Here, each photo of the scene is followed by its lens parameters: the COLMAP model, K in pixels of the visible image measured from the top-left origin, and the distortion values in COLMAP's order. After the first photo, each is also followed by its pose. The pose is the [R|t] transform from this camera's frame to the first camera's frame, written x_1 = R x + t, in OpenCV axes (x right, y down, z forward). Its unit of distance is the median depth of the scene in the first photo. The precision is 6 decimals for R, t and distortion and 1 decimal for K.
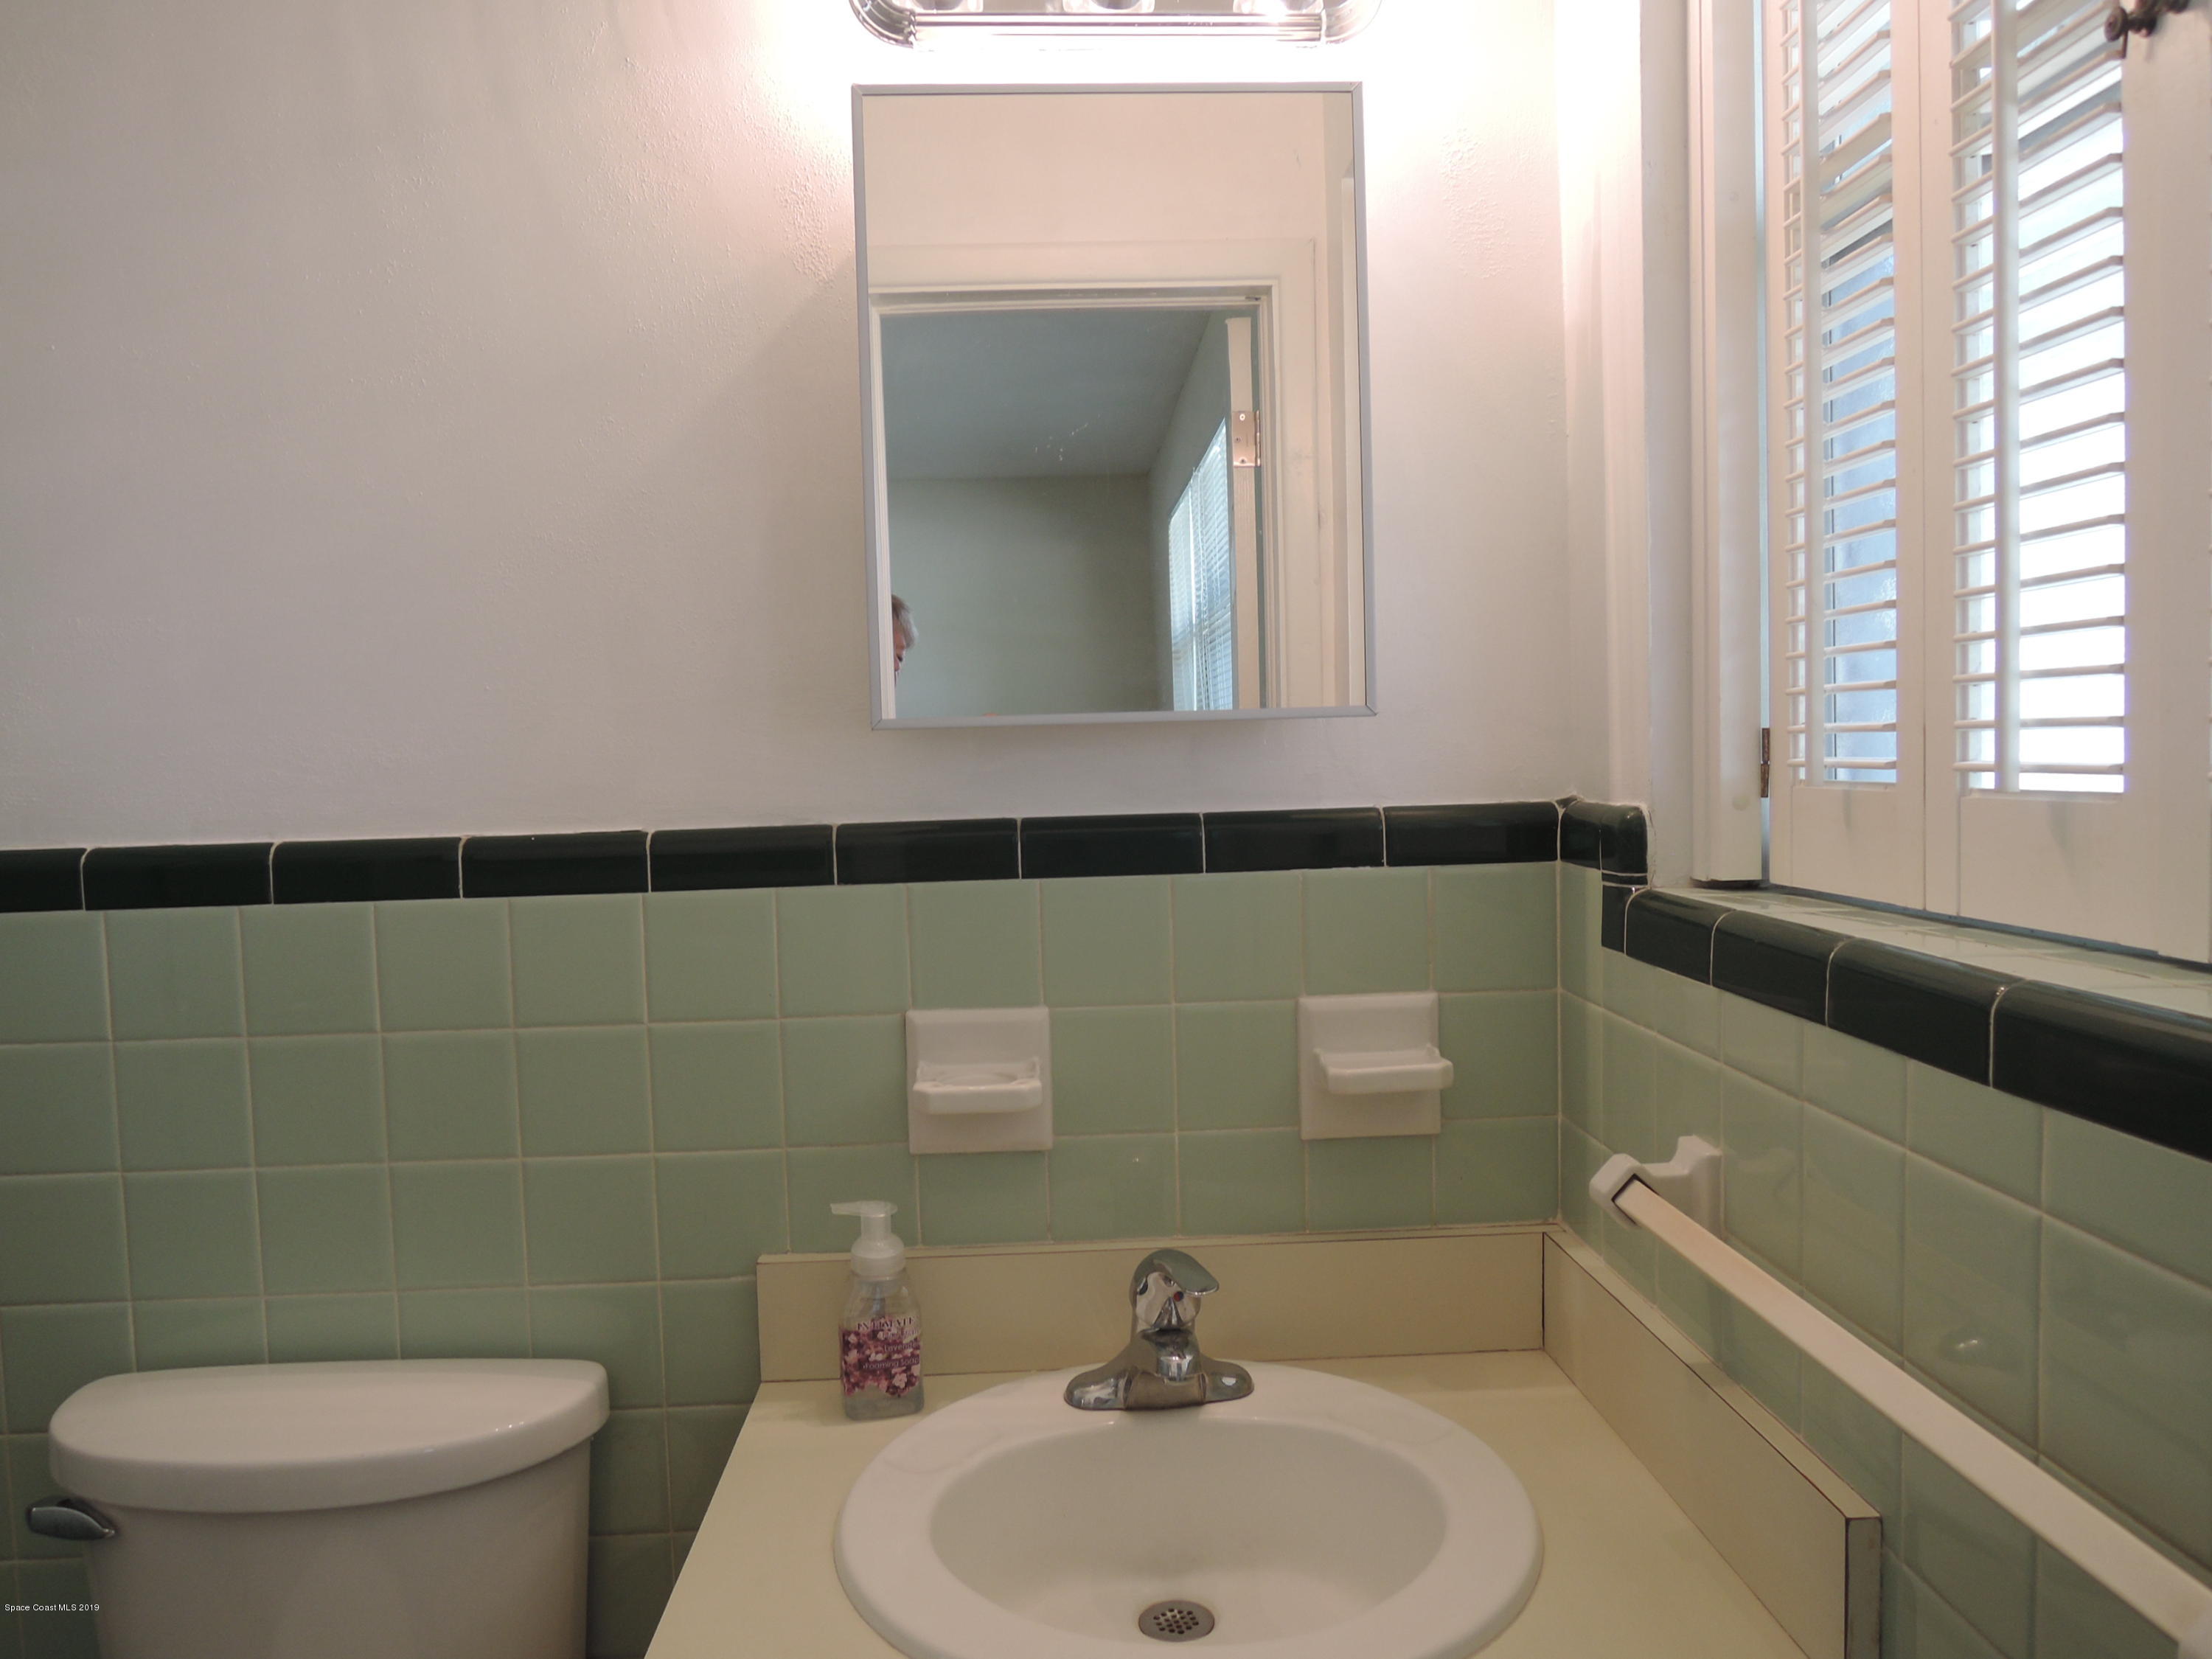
lens RADIAL K [[1565.9, 0, 1100.0], [0, 1565.9, 832.3], [0, 0, 1]] dist [-0.027445, 0.007416]
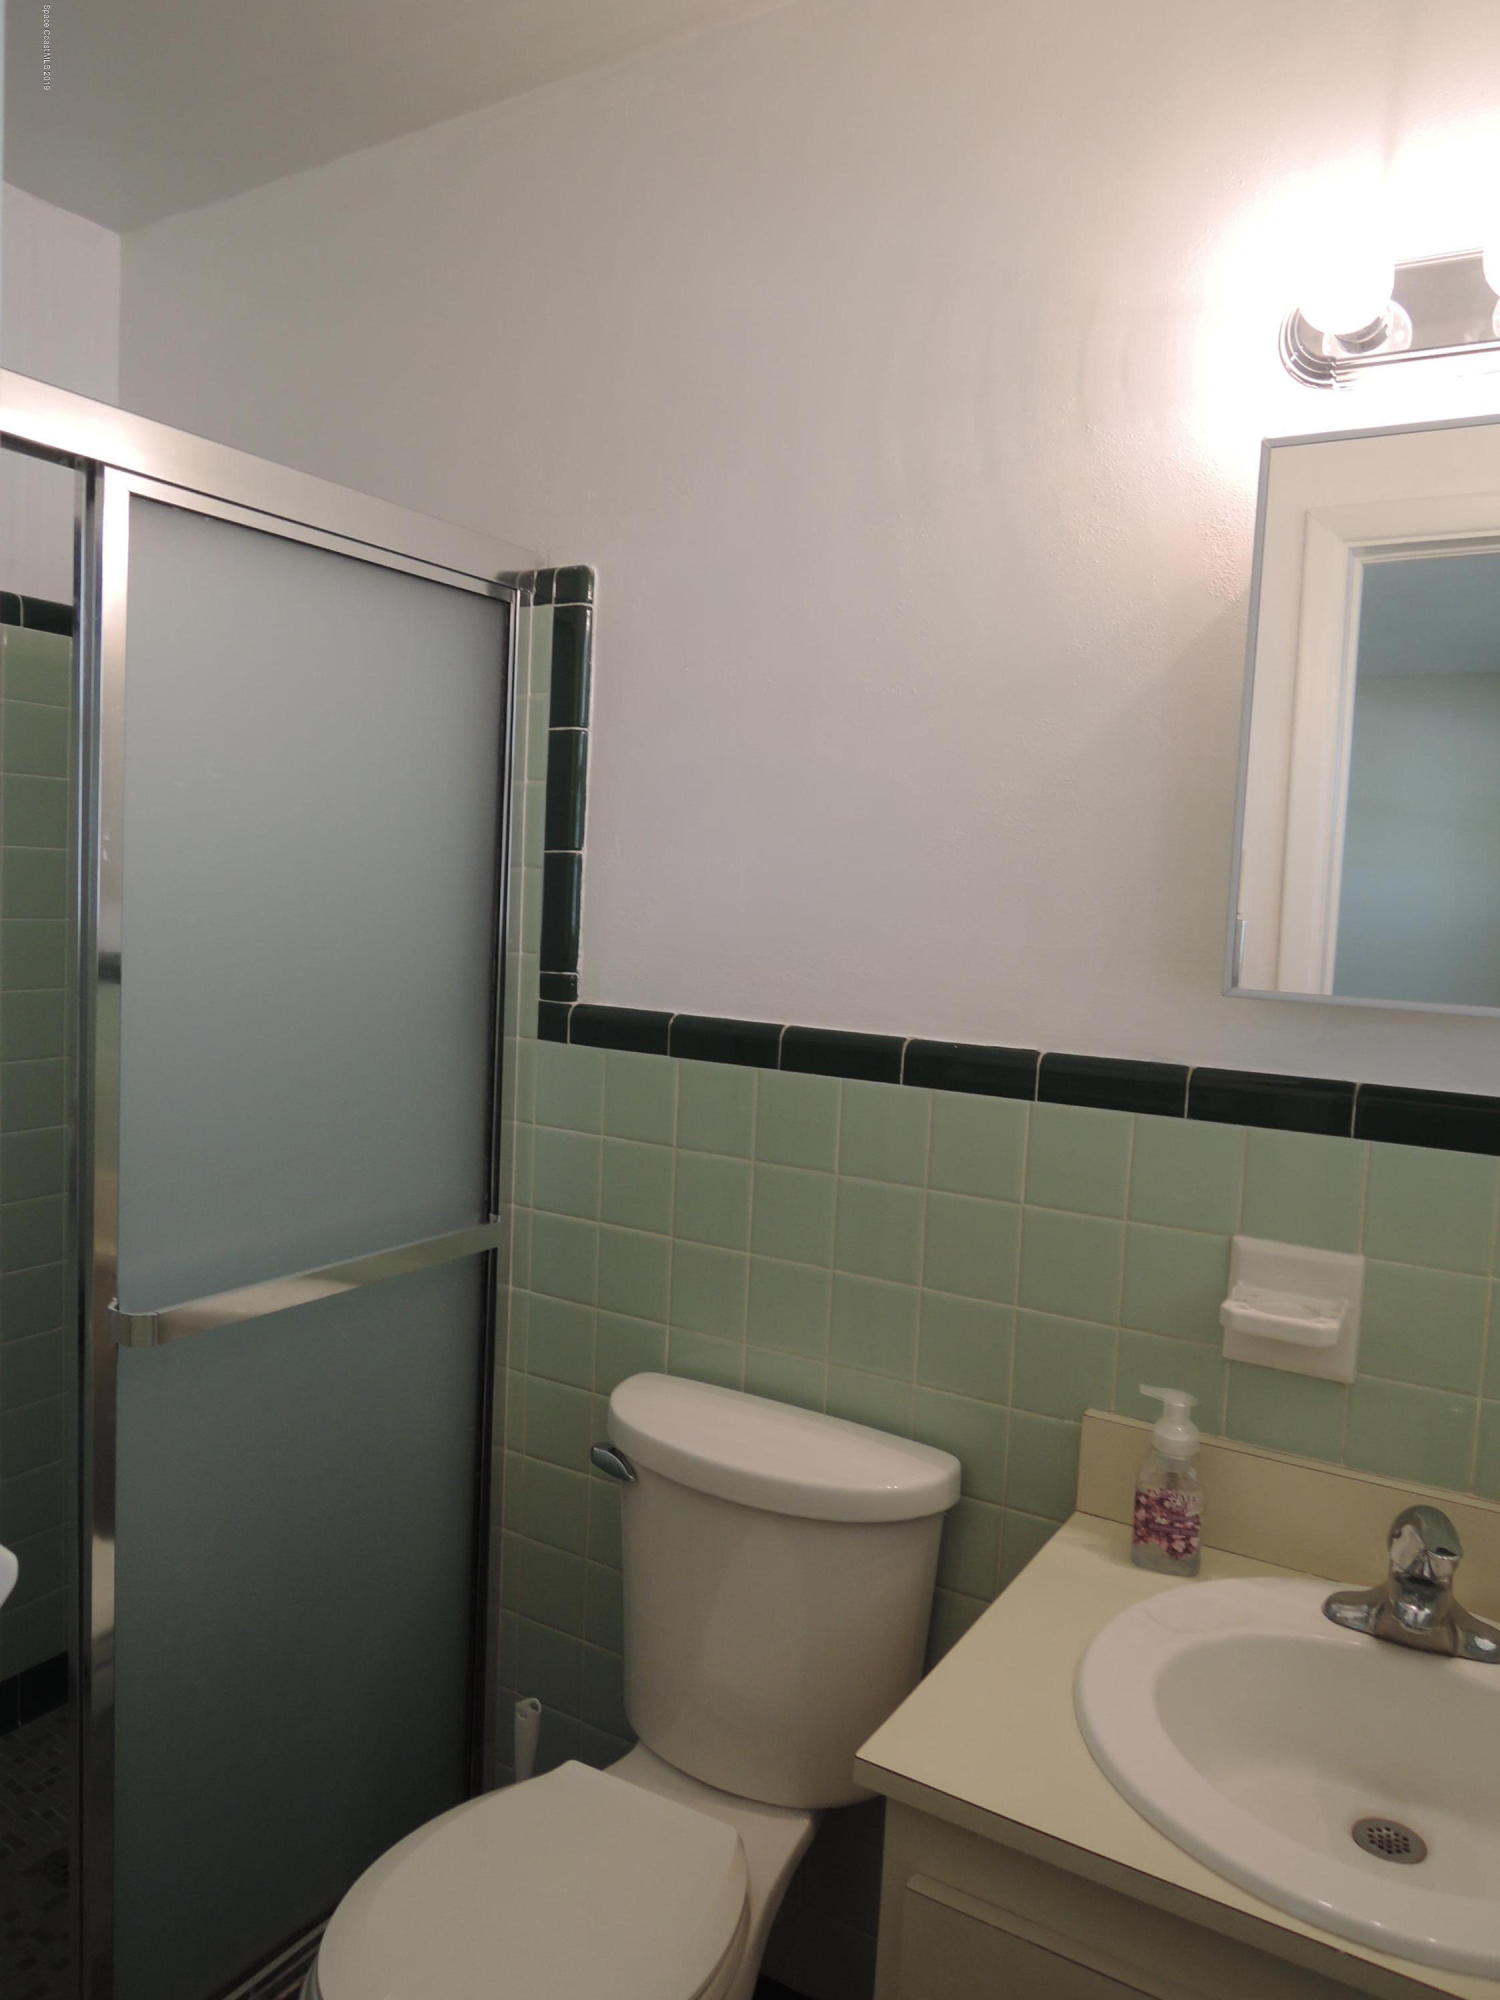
lens RADIAL K [[1415.8, 0, 746.5], [0, 1415.8, 990.8], [0, 0, 1]] dist [-0.027445, 0.007416]
pose [[0.825070, 0.106895, -0.554826, 0.146614], [-0.096720, 0.994167, 0.047710, -0.085237], [0.556690, 0.014299, 0.830597, -0.073312]]
